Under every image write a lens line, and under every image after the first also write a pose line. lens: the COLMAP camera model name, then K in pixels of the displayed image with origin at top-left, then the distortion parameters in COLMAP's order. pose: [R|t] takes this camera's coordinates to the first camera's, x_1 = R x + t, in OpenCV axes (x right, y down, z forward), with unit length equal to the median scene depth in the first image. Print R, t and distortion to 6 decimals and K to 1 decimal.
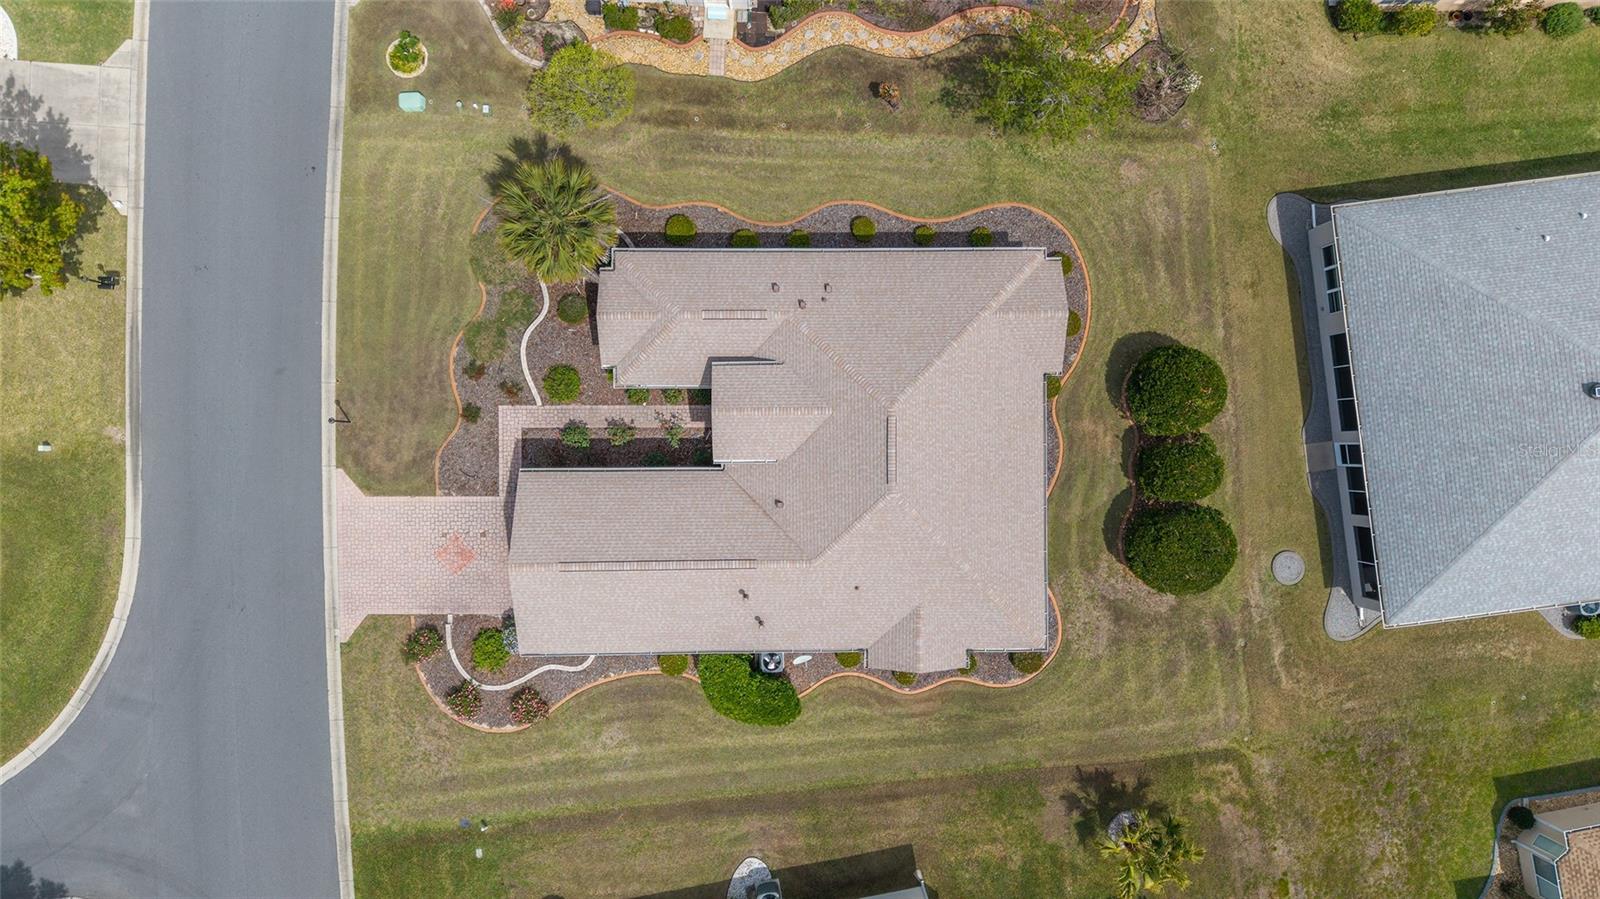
lens RADIAL K [[1072.0, 0, 800.0], [0, 1072.0, 449.5], [0, 0, 1]] dist [0.029612, -0.023630]
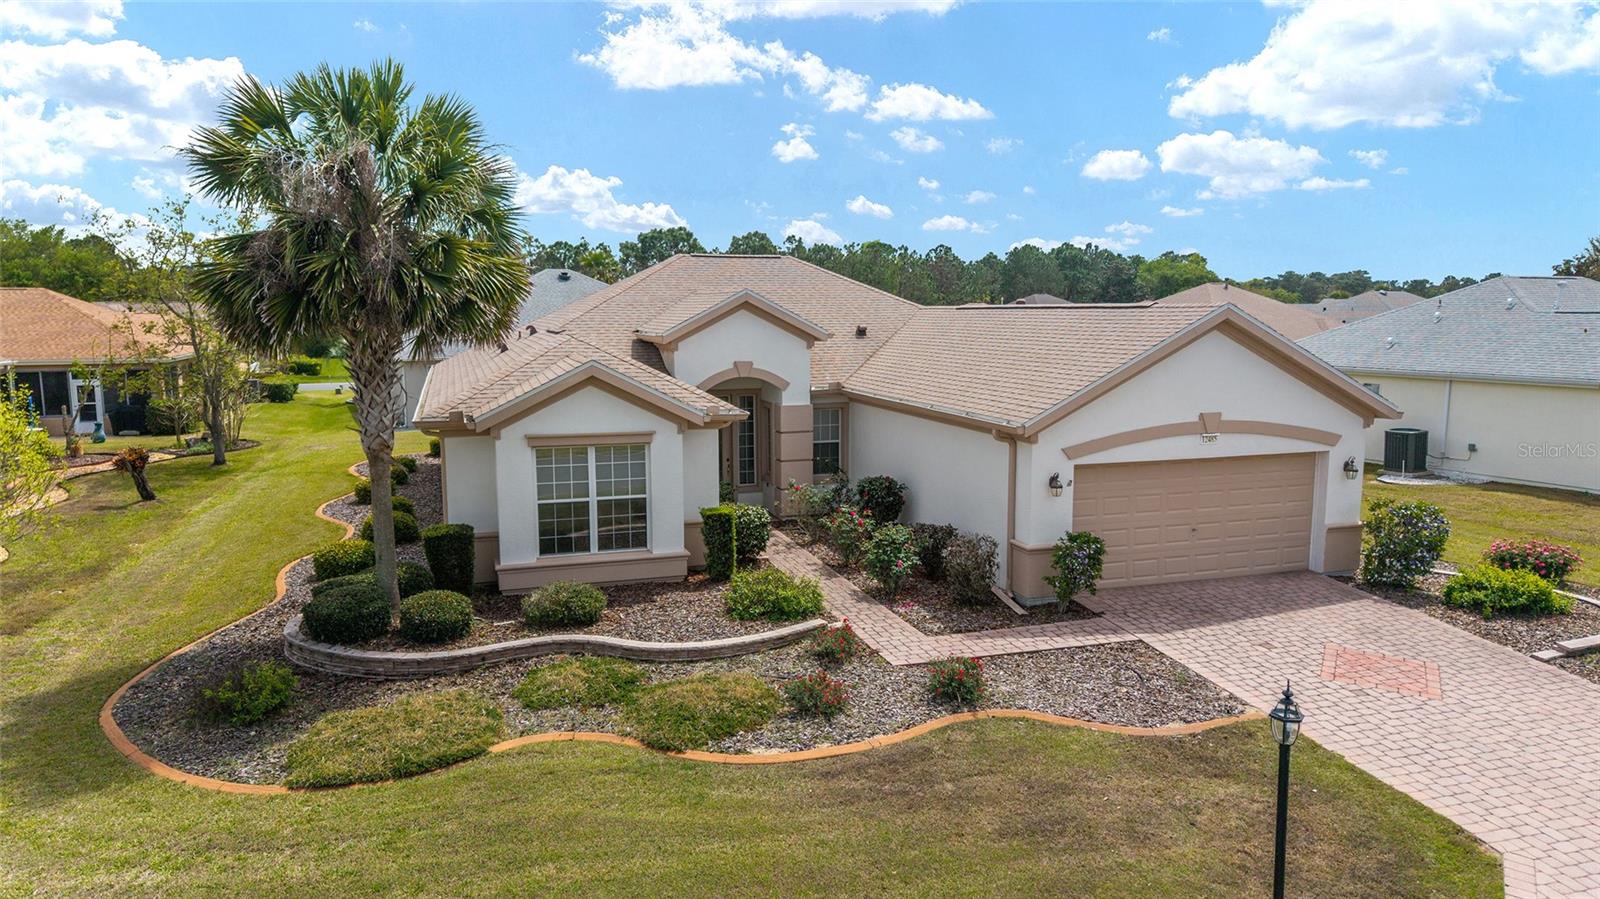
lens RADIAL K [[1072.0, 0, 800.0], [0, 1072.0, 449.5], [0, 0, 1]] dist [0.029612, -0.023630]
pose [[-0.301627, -0.138893, 0.943255, -0.560459], [0.953379, -0.053806, 0.296941, -0.157736], [0.009510, 0.988845, 0.148647, 0.885898]]
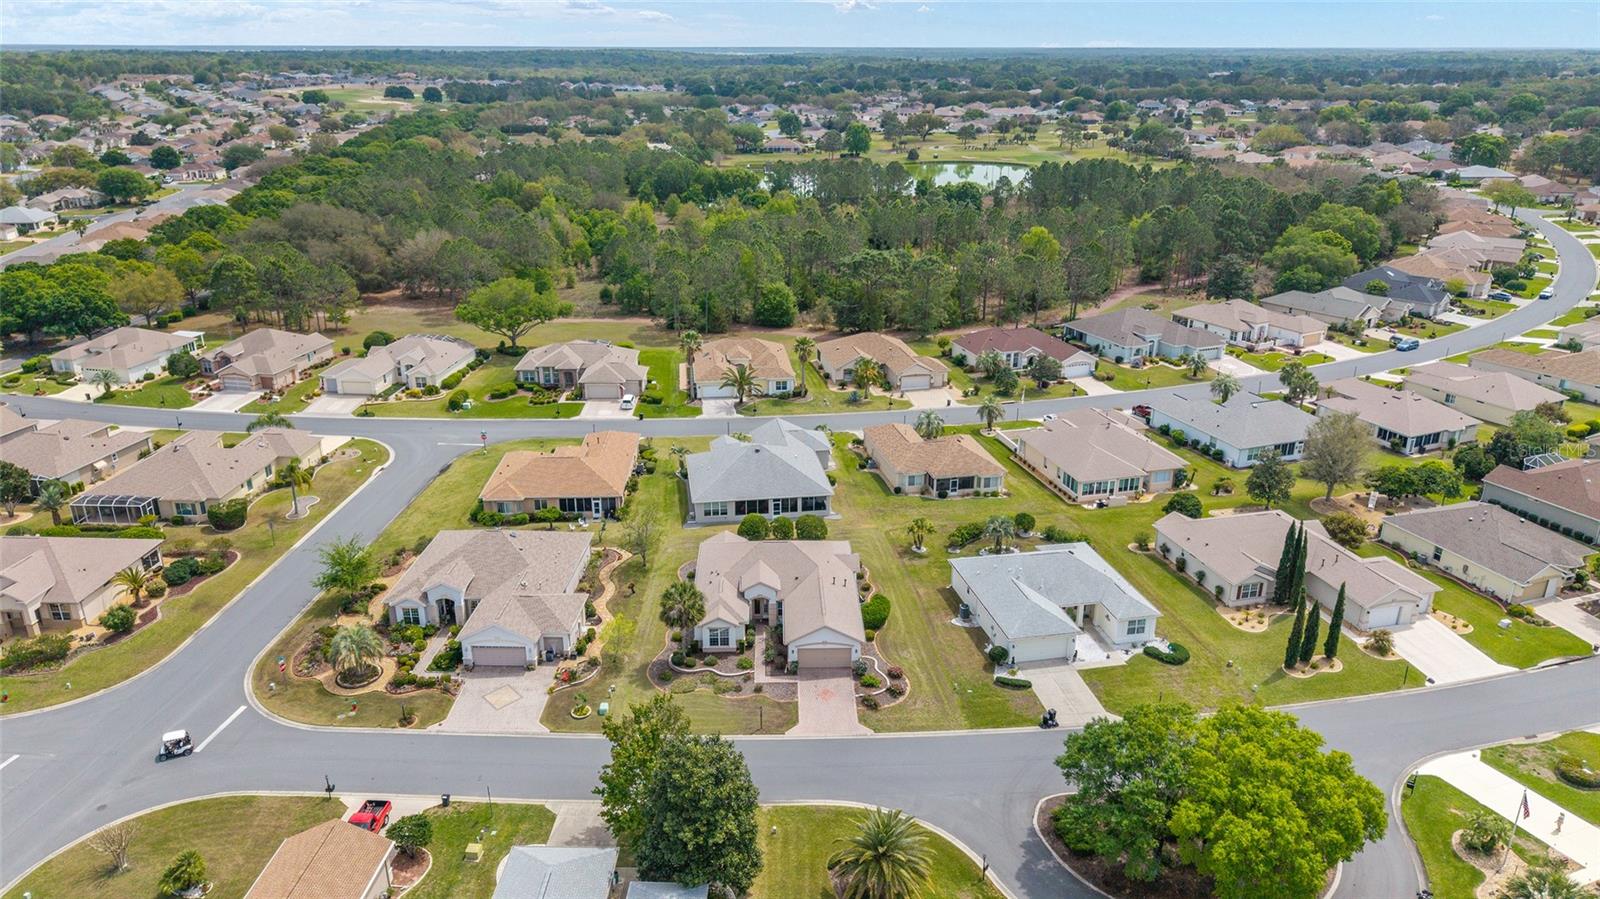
lens RADIAL K [[1069.4, 0, 800.0], [0, 1069.4, 449.5], [0, 0, 1]] dist [0.048668, -0.056578]
pose [[-0.024387, -0.365822, 0.930365, -2.066005], [0.999646, -0.018822, 0.018802, 0.017372], [0.010633, 0.930494, 0.366152, -0.194970]]
